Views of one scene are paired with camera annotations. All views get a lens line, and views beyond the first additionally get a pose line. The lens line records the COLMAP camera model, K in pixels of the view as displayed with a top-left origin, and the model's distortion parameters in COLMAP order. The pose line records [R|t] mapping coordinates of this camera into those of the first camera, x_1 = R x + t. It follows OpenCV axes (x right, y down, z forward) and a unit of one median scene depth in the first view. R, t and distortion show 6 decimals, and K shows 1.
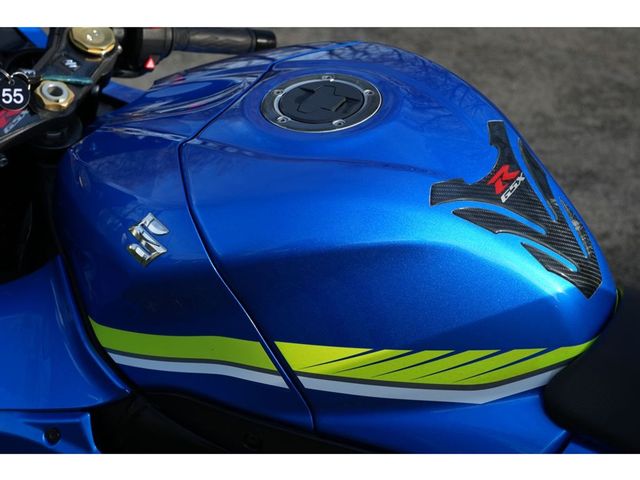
lens RADIAL K [[1342.3, 0, 318.9], [0, 1342.3, 238.8], [0, 0, 1]] dist [-0.004408, 0.000000]
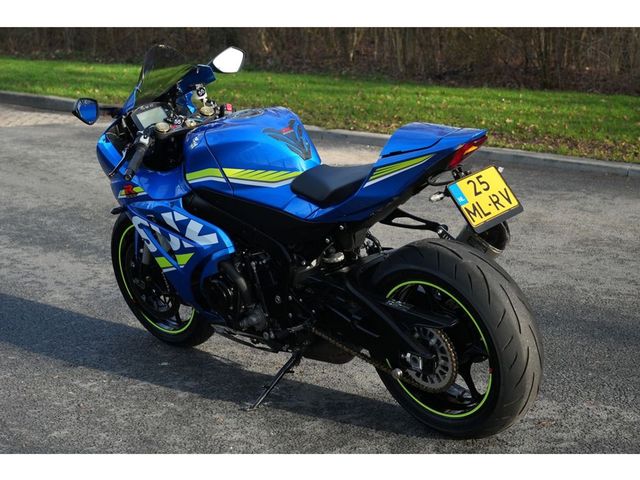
lens RADIAL K [[1331.2, 0, 316.9], [0, 1331.2, 242.5], [0, 0, 1]] dist [0.017580, 0.000000]
pose [[0.955577, 0.023208, -0.293826, 1.321043], [-0.091275, 0.971191, -0.220130, 1.073380], [0.280253, 0.237170, 0.930166, -2.362271]]
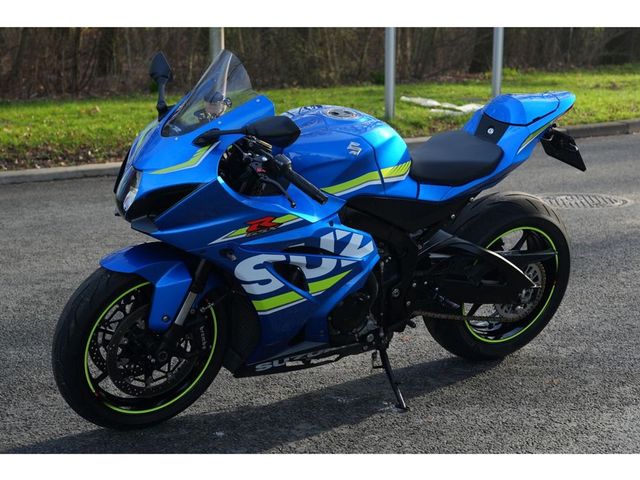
lens RADIAL K [[1342.3, 0, 323.2], [0, 1342.3, 243.4], [0, 0, 1]] dist [-0.004408, 0.000000]
pose [[0.460769, -0.207067, 0.863027, -3.223381], [0.384412, 0.923019, 0.016224, 0.139878], [-0.799950, 0.324283, 0.504897, -0.635049]]
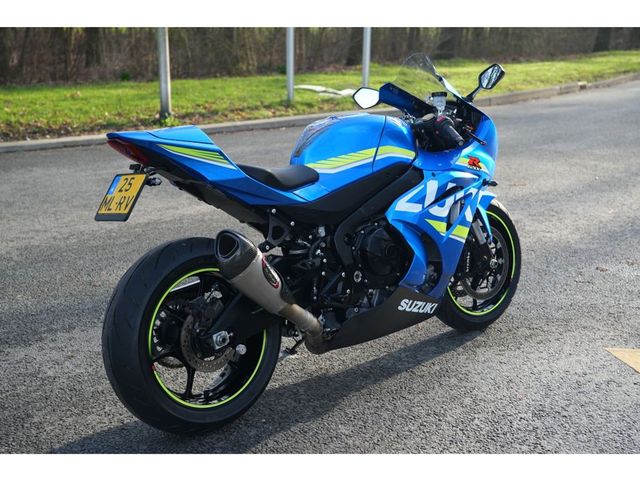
lens RADIAL K [[876.4, 0, 317.8], [0, 876.4, 240.0], [0, 0, 1]] dist [0.076701, 0.000000]
pose [[0.390909, -0.275345, 0.878280, -2.497063], [0.390749, 0.913597, 0.112500, 0.035155], [-0.833370, 0.299210, 0.464724, -0.345593]]
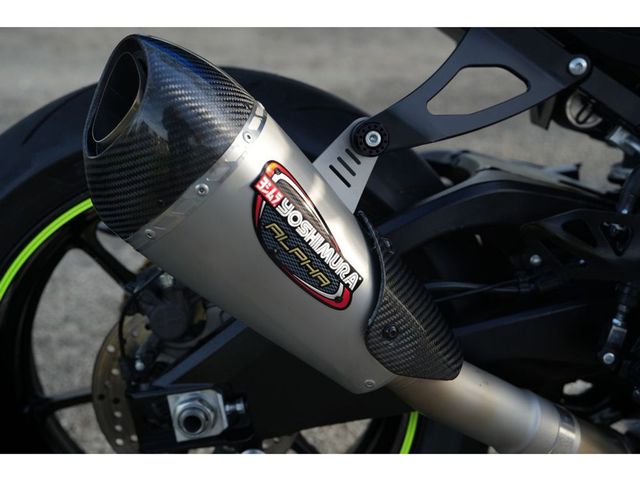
lens RADIAL K [[876.4, 0, 316.2], [0, 876.4, 240.8], [0, 0, 1]] dist [0.076701, 0.000000]
pose [[0.889588, -0.243565, 0.386406, -0.728557], [0.245647, 0.968322, 0.044834, 0.302098], [-0.385086, 0.055036, 0.921238, 0.355570]]
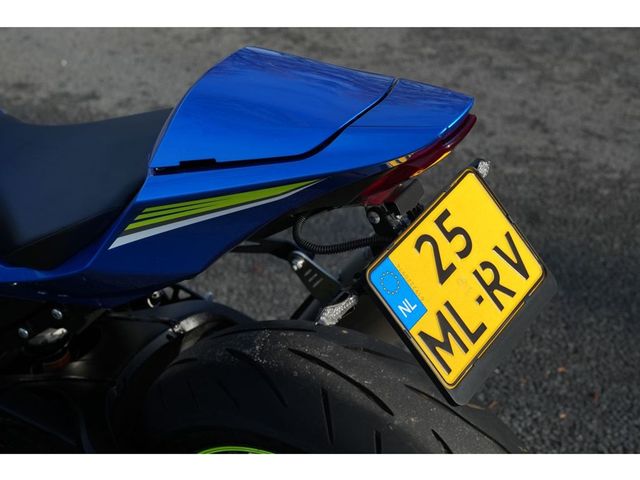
lens RADIAL K [[1342.3, 0, 320.6], [0, 1342.3, 239.0], [0, 0, 1]] dist [-0.004408, 0.000000]
pose [[0.995847, -0.002013, -0.091020, 0.732632], [0.004068, 0.999741, 0.022394, 0.145621], [0.090951, -0.022671, 0.995597, -0.387113]]
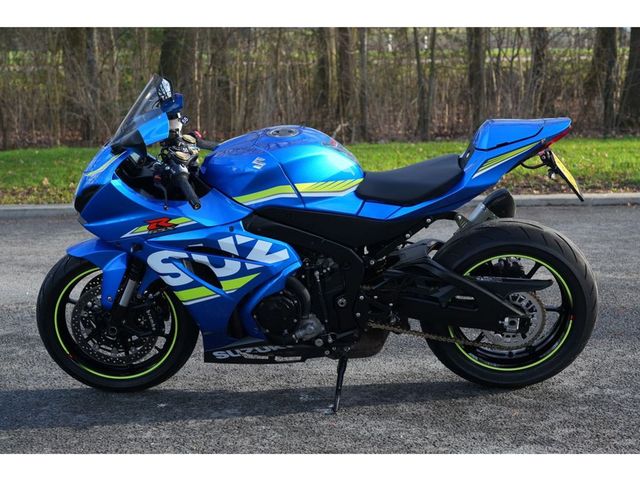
lens RADIAL K [[1342.3, 0, 321.3], [0, 1342.3, 238.3], [0, 0, 1]] dist [-0.004408, 0.000000]
pose [[0.896048, -0.126794, 0.425466, -1.633912], [0.237734, 0.946404, -0.218637, 1.090918], [-0.374941, 0.297057, 0.878166, -2.410332]]
